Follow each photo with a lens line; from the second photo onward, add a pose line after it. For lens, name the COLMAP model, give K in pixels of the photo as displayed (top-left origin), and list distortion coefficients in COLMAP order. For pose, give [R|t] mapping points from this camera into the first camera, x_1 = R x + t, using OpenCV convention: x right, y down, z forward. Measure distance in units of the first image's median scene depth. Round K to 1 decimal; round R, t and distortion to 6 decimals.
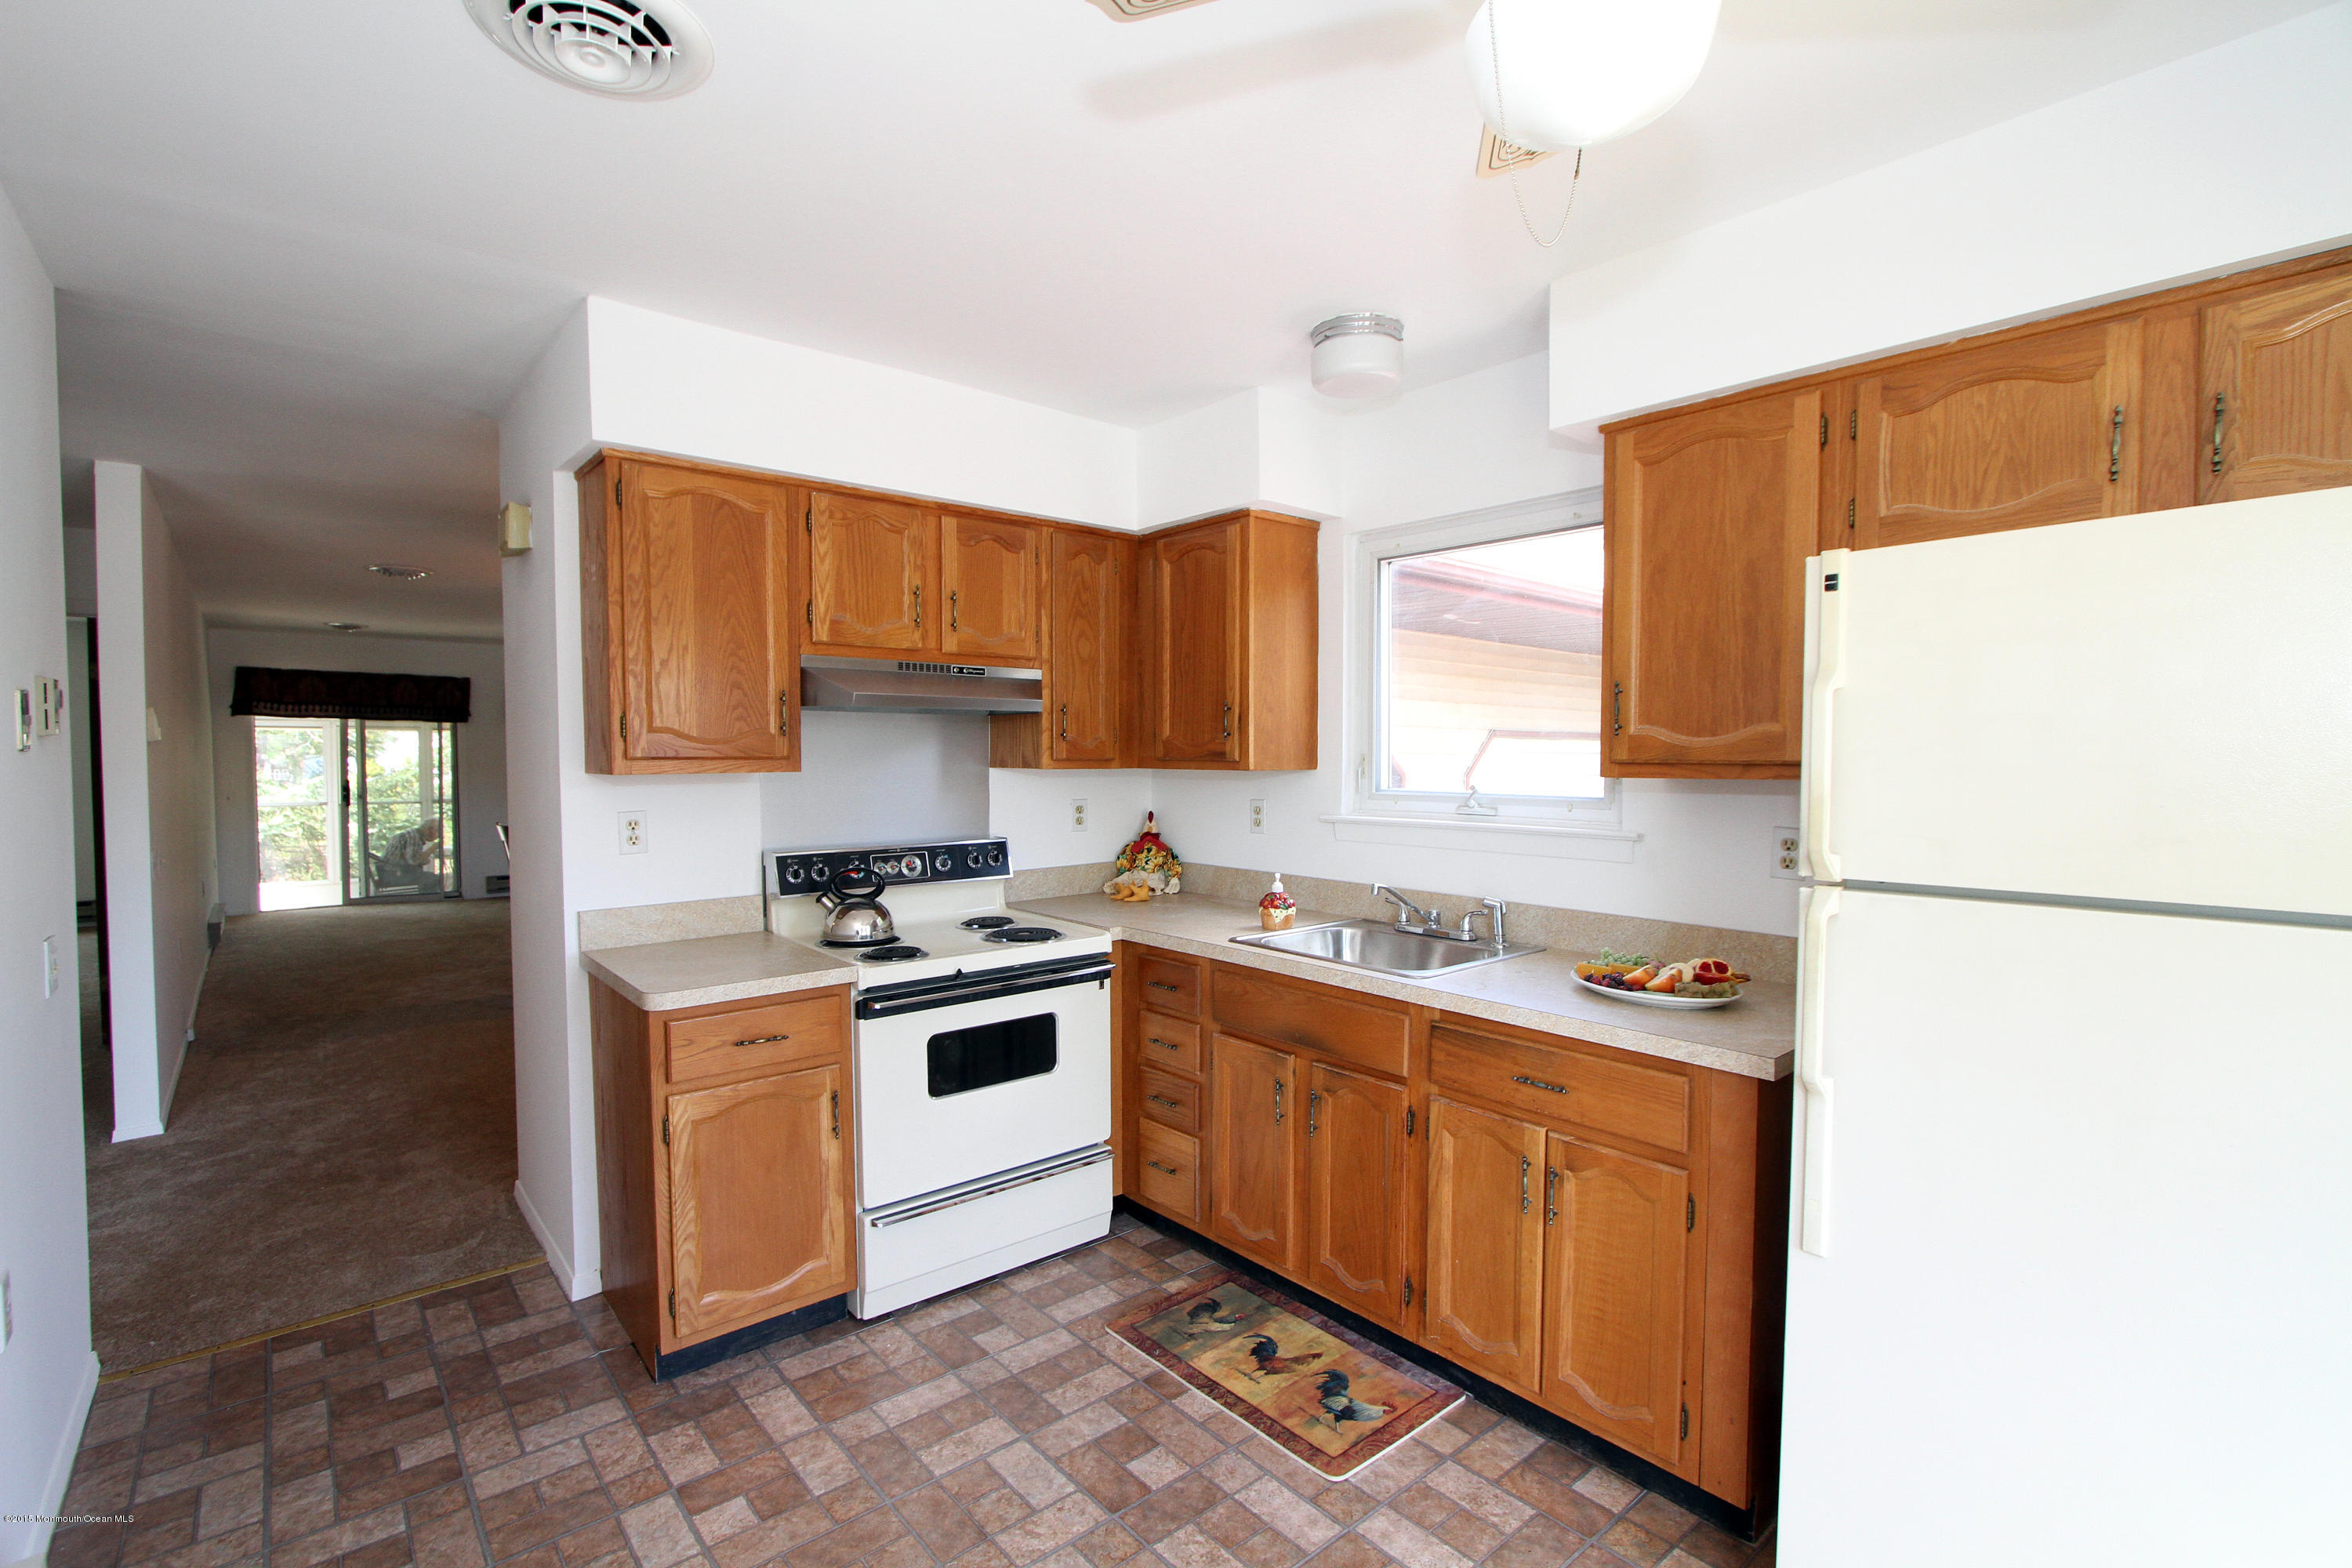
lens RADIAL K [[1094.6, 0, 1176.0], [0, 1094.6, 784.0], [0, 0, 1]] dist [0.001167, 0.000022]
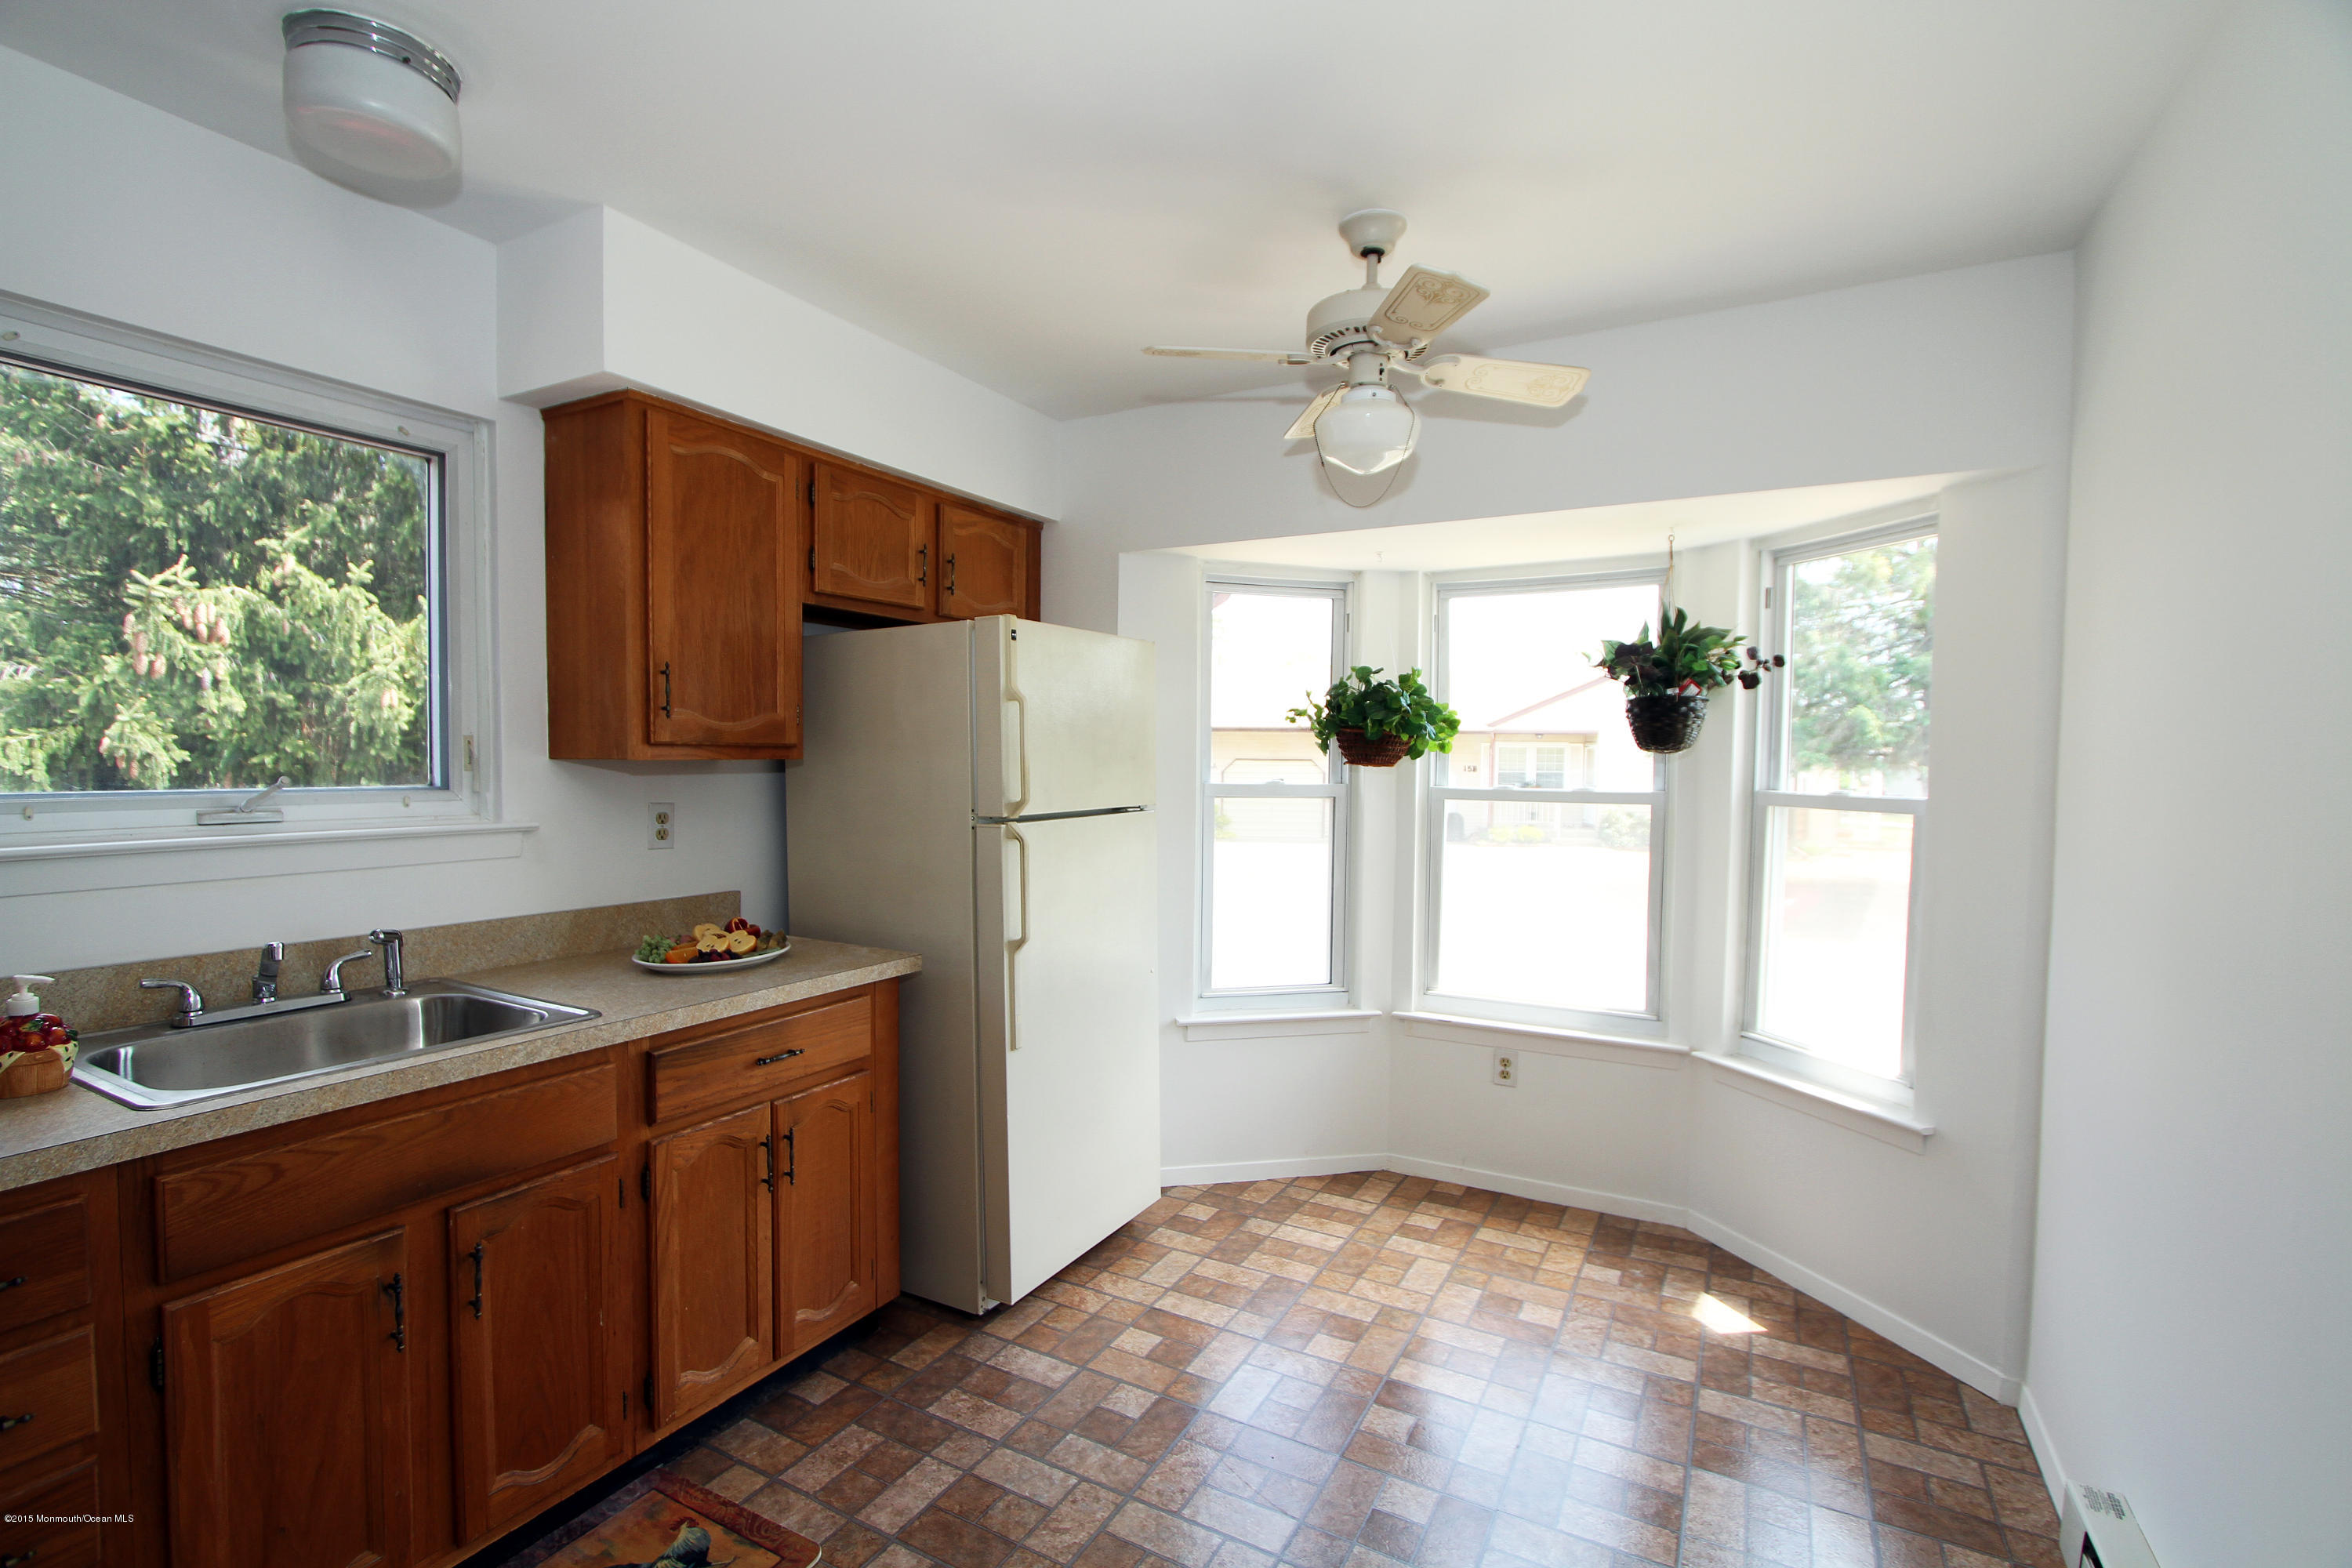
lens RADIAL K [[1060.7, 0, 1176.0], [0, 1060.7, 784.0], [0, 0, 1]] dist [-0.001537, -0.000220]
pose [[-0.346180, -0.028643, 0.937731, -0.708295], [0.016729, 0.999186, 0.036696, -0.011923], [-0.938019, 0.028390, -0.345419, 0.967218]]
